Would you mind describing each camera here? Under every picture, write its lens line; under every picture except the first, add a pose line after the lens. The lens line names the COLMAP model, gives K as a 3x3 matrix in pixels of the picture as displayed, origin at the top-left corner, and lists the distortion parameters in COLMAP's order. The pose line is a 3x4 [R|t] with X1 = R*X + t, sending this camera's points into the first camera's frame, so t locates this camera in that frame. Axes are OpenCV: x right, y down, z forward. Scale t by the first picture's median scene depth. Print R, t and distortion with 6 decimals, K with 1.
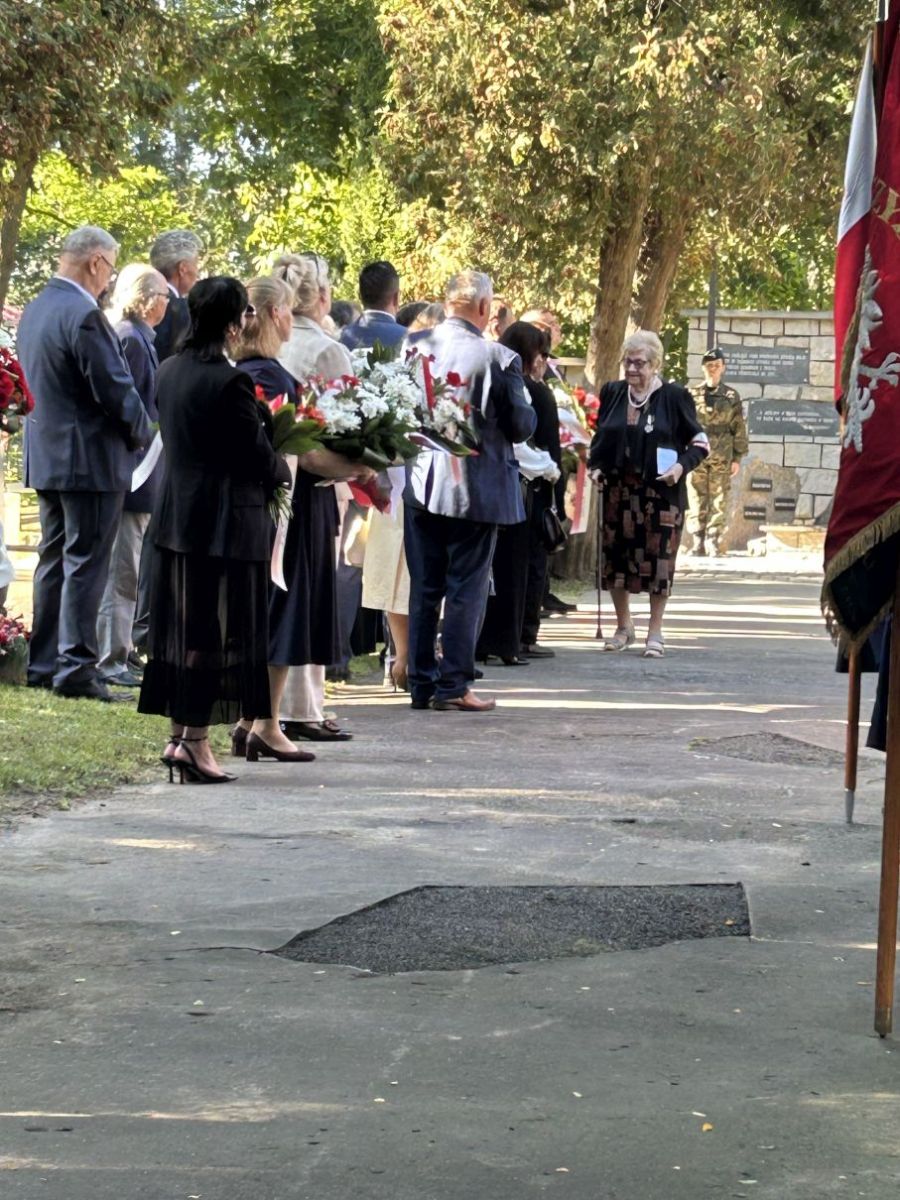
lens RADIAL K [[3458.6, 0, 450.0], [0, 3458.6, 600.0], [0, 0, 1]] dist [0.089979, 0.147979]
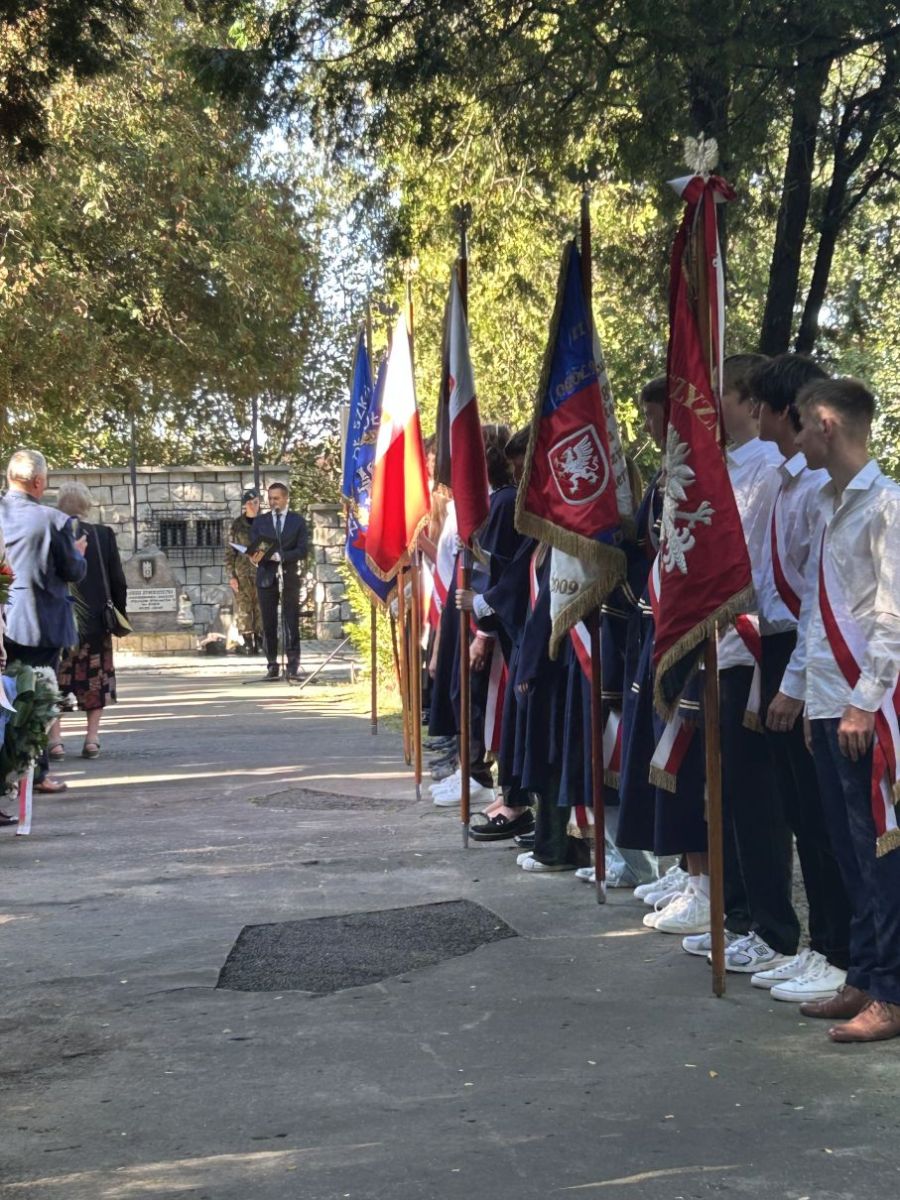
lens RADIAL K [[2631.6, 0, 478.1], [0, 2631.6, 600.0], [0, 0, 1]] dist [0.218515, -0.868765]
pose [[0.943216, -0.064978, 0.325762, -0.125026], [0.074527, 0.997076, -0.016905, -0.008534], [-0.323711, 0.040223, 0.945301, 0.013367]]
